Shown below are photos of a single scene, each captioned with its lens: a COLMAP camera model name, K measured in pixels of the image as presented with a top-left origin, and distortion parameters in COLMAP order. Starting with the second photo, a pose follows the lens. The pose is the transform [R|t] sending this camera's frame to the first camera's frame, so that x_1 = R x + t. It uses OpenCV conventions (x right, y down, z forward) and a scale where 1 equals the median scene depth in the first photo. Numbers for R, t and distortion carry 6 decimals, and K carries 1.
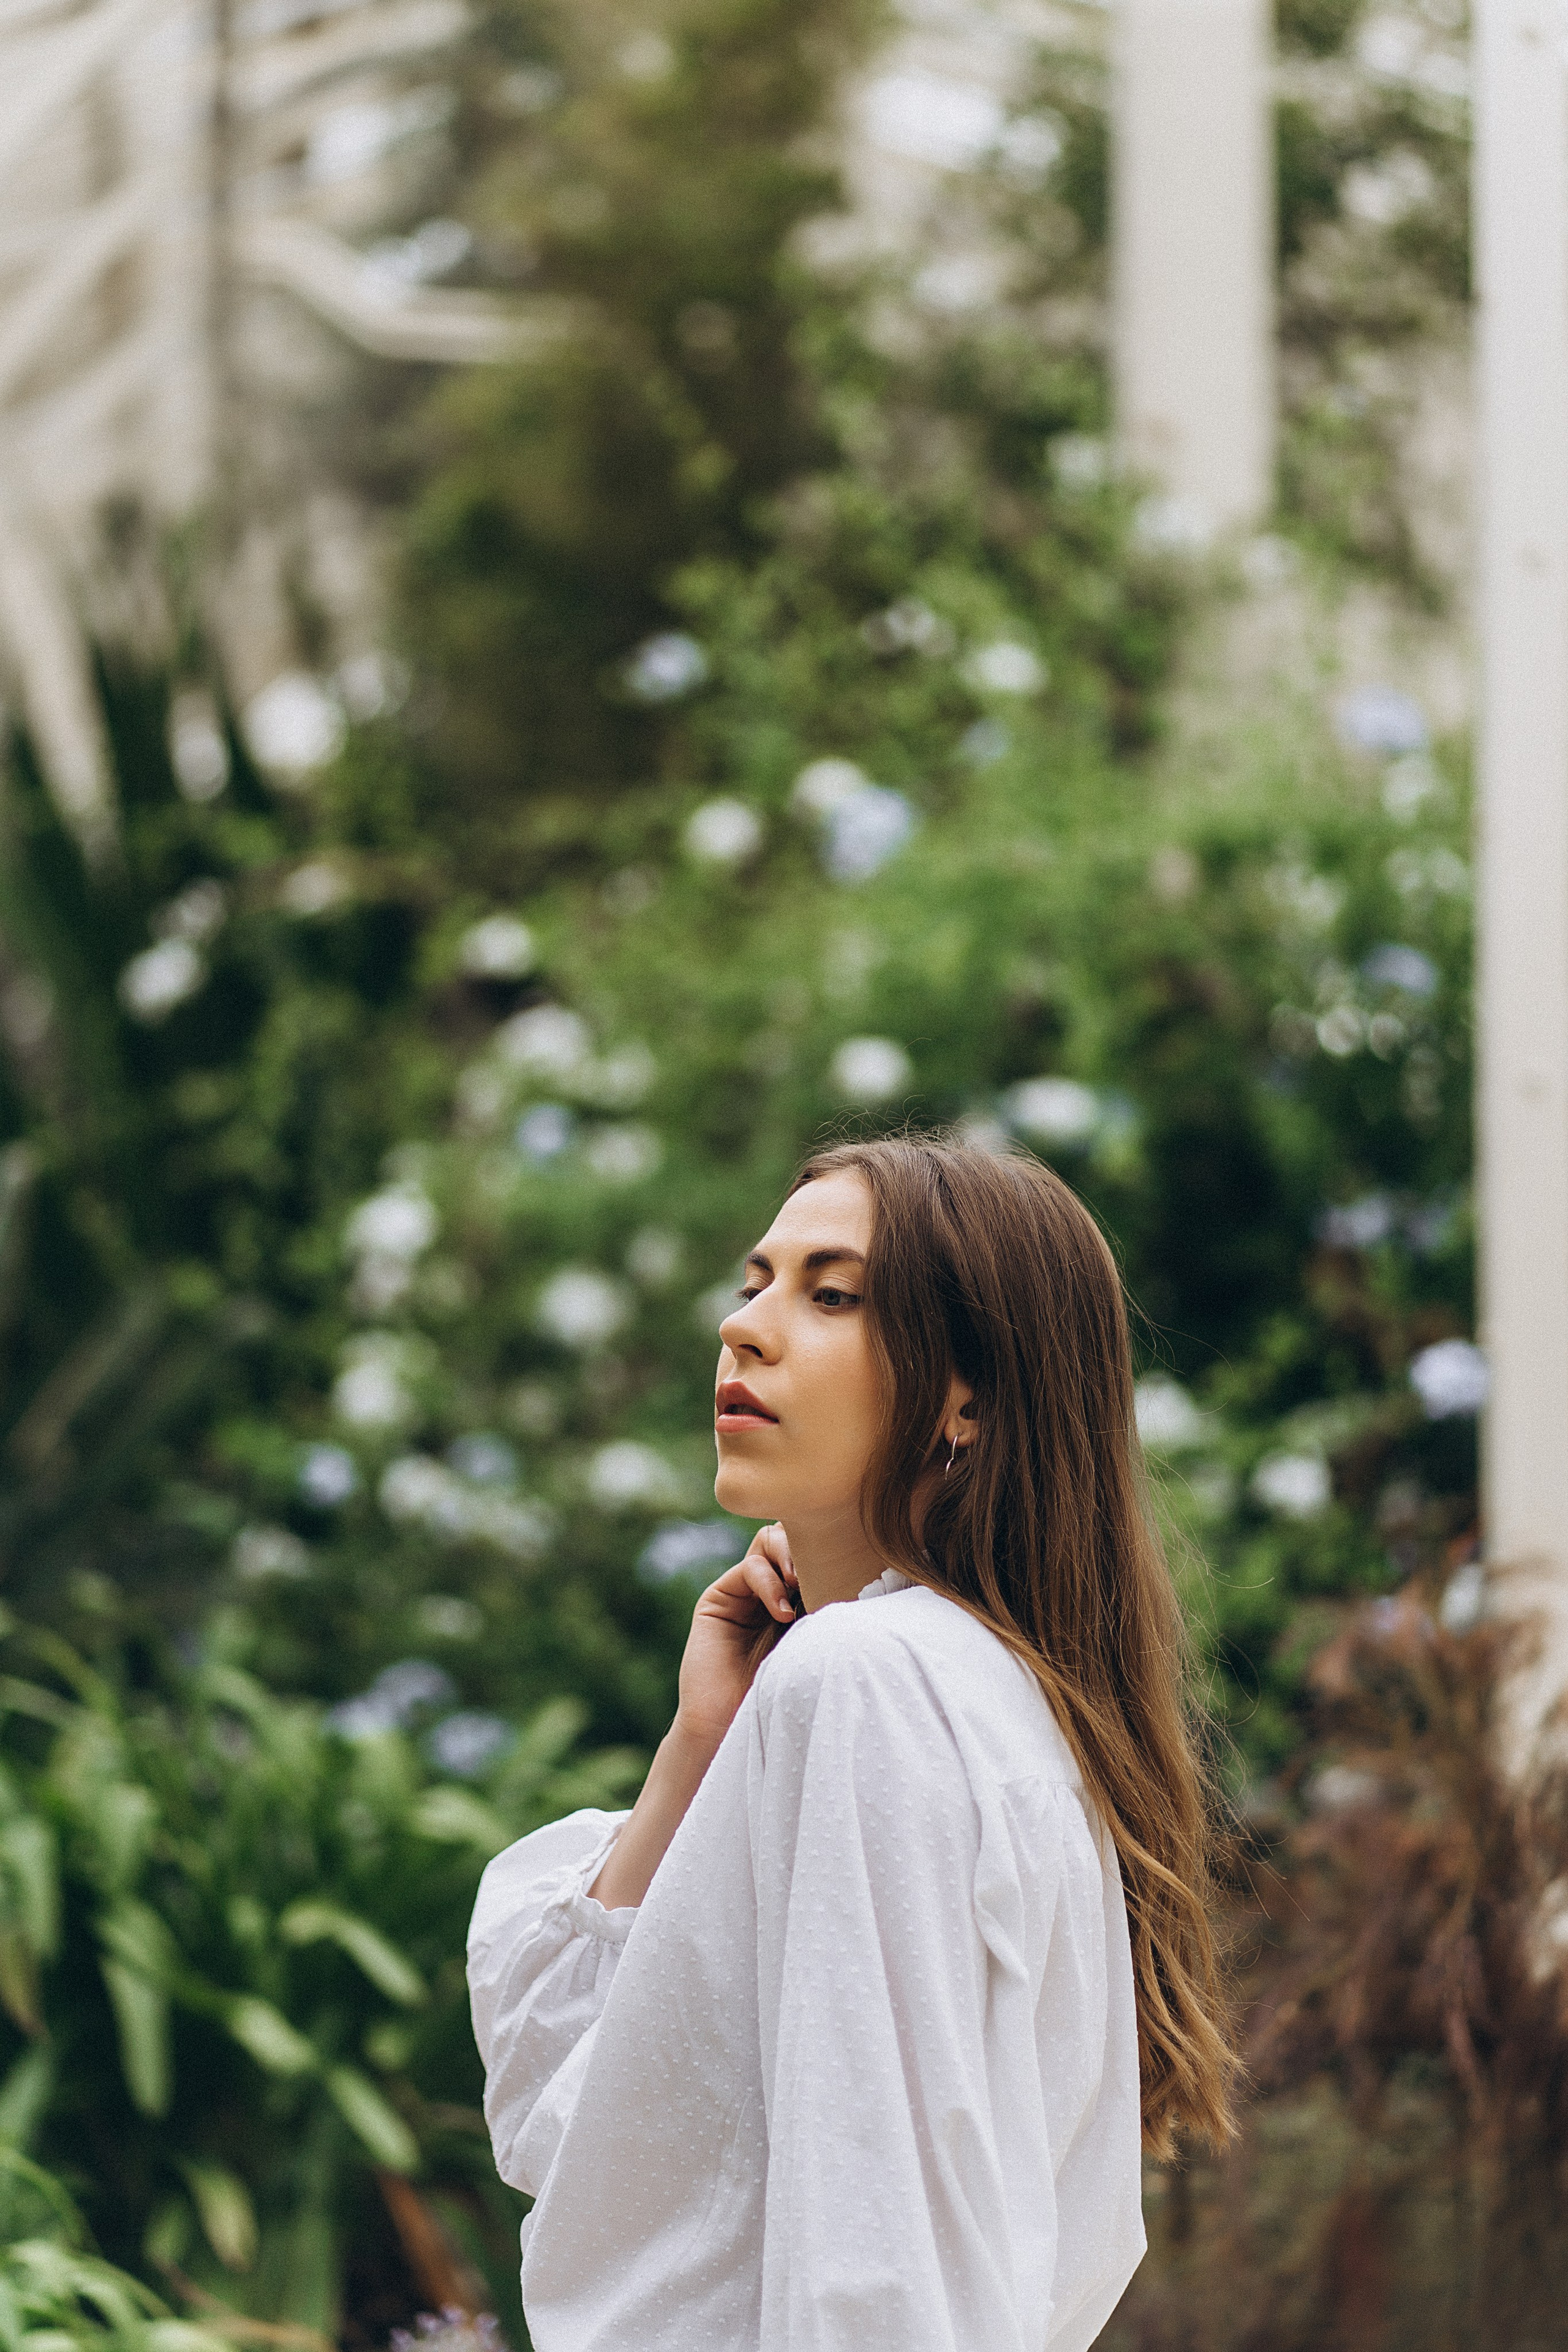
lens RADIAL K [[5450.6, 0, 781.8], [0, 5450.6, 1174.5], [0, 0, 1]] dist [0.001717, -0.990266]
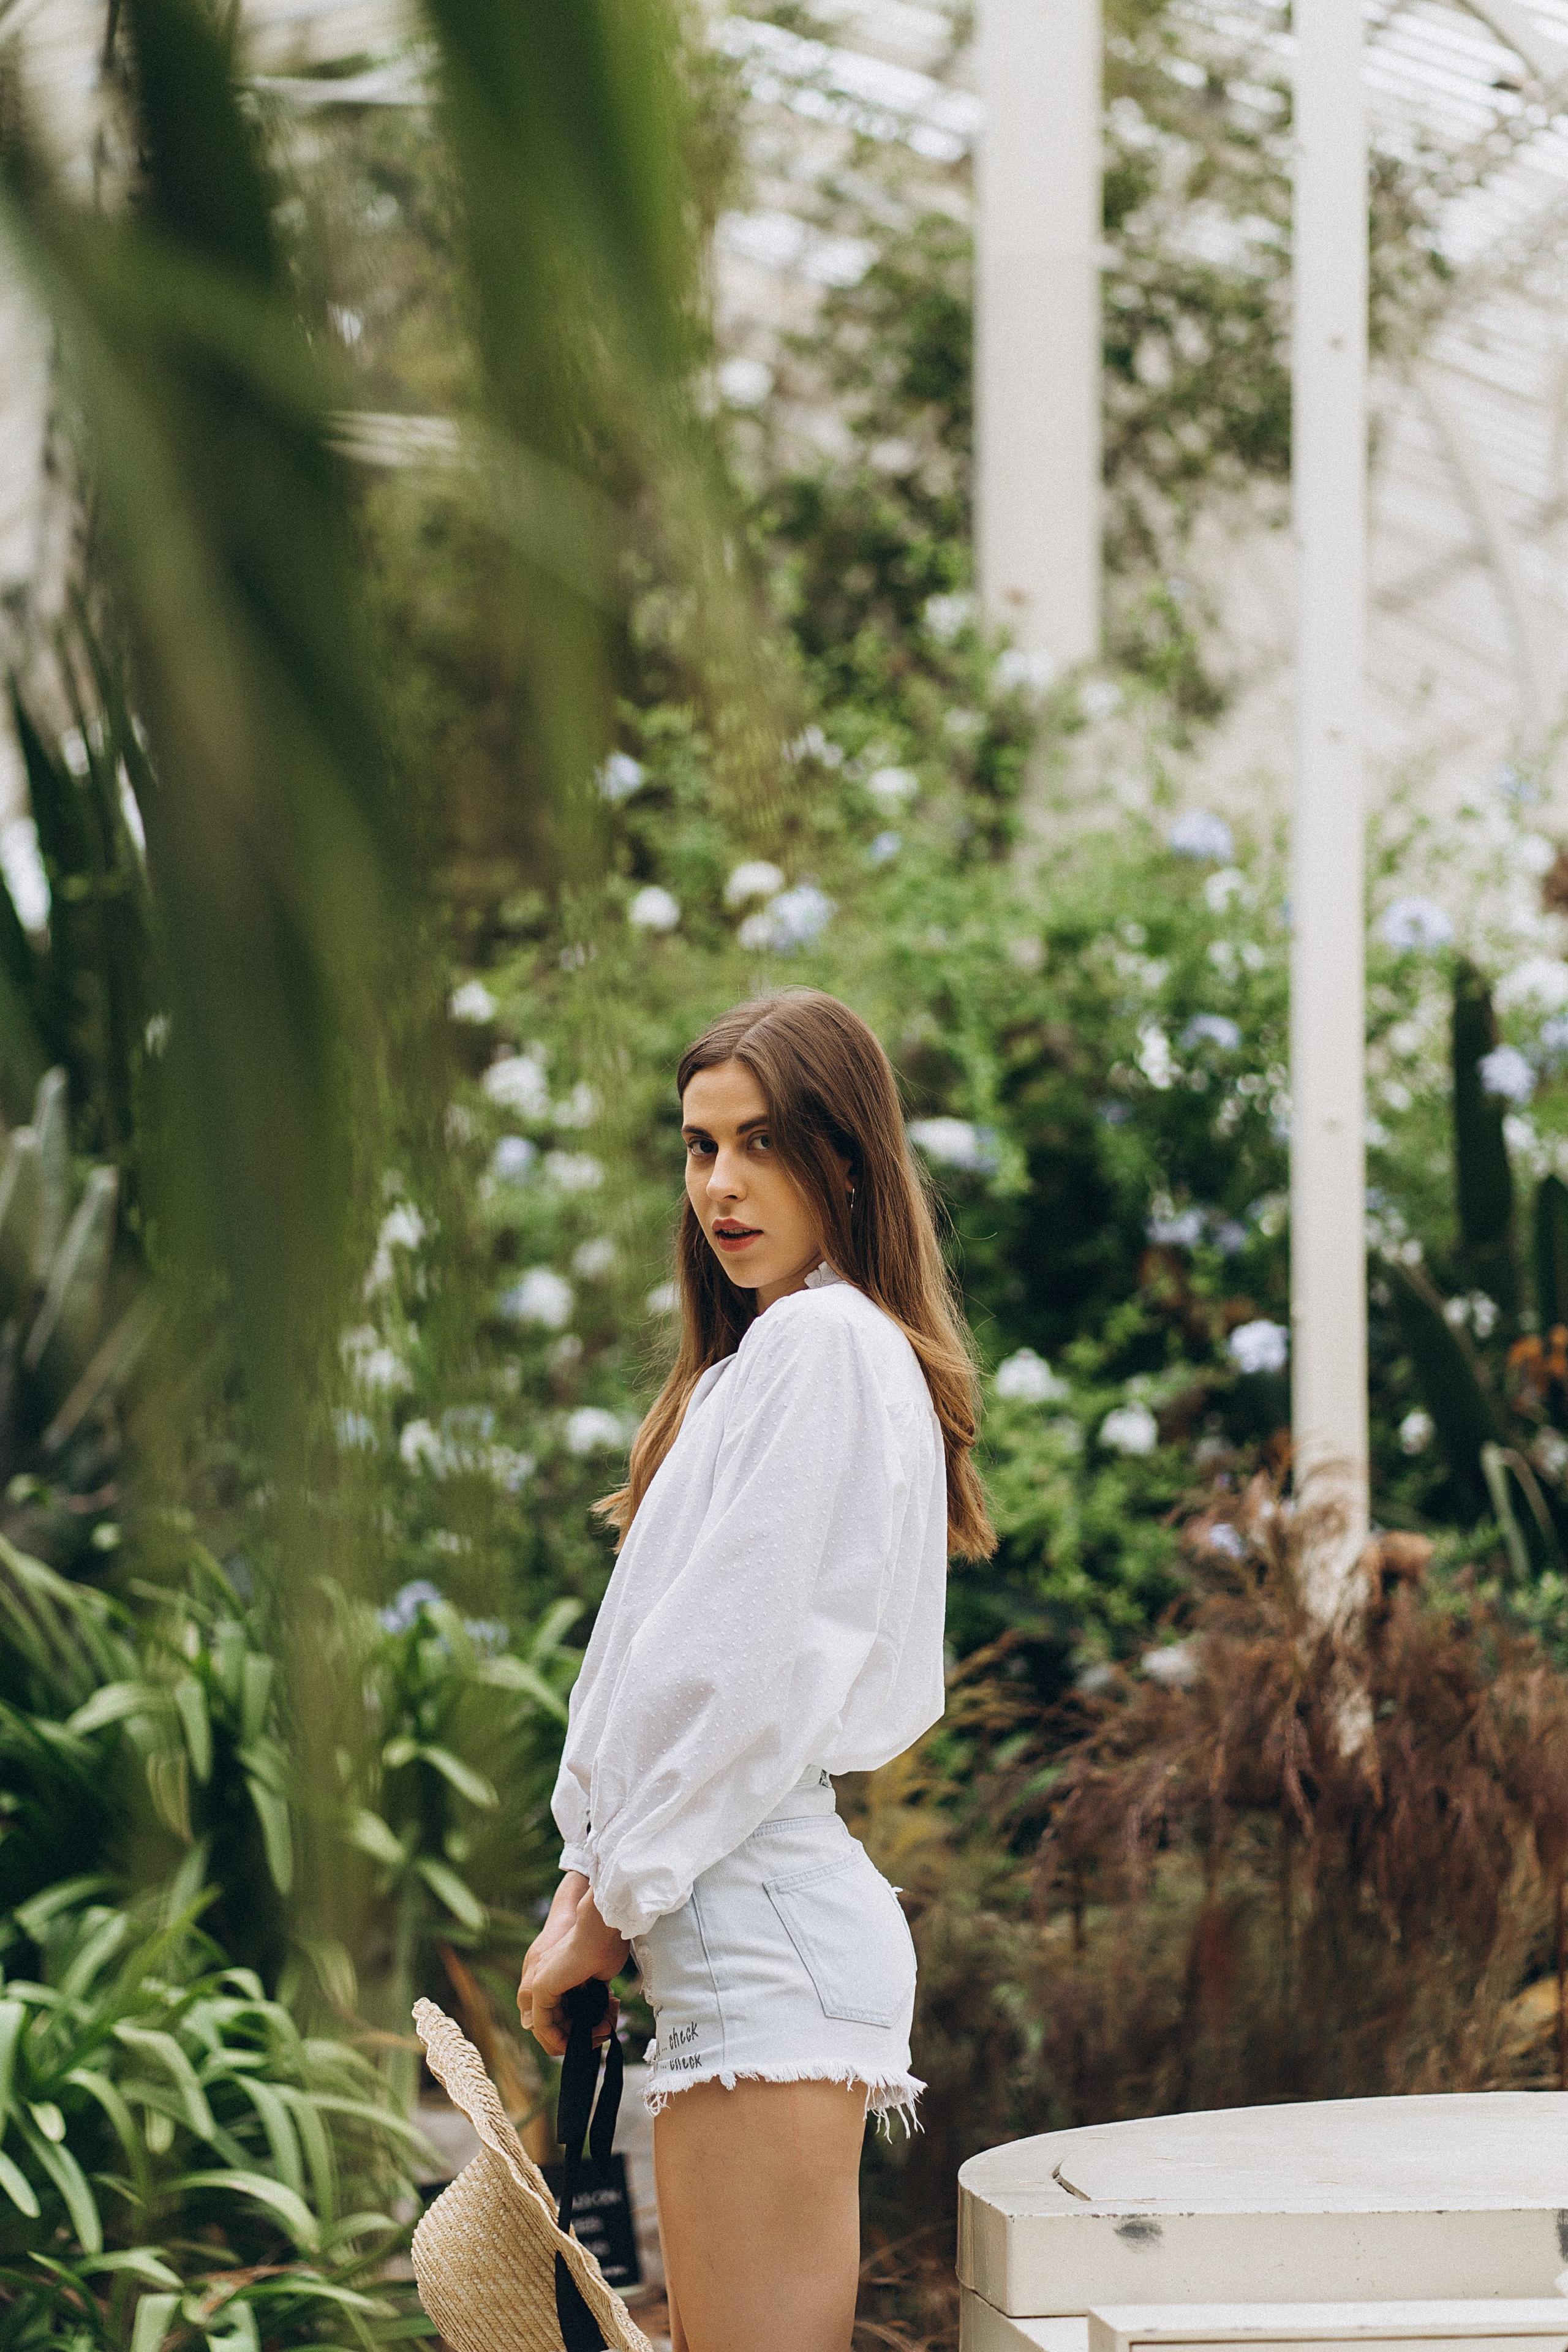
lens RADIAL K [[5839.3, 0, 785.1], [0, 5839.3, 1176.8], [0, 0, 1]] dist [0.016976, 0.331848]
pose [[0.998066, 0.007457, 0.061718, -0.069931], [-0.007182, 0.999963, -0.004673, 0.003390], [-0.061750, 0.004221, 0.998083, -0.352850]]
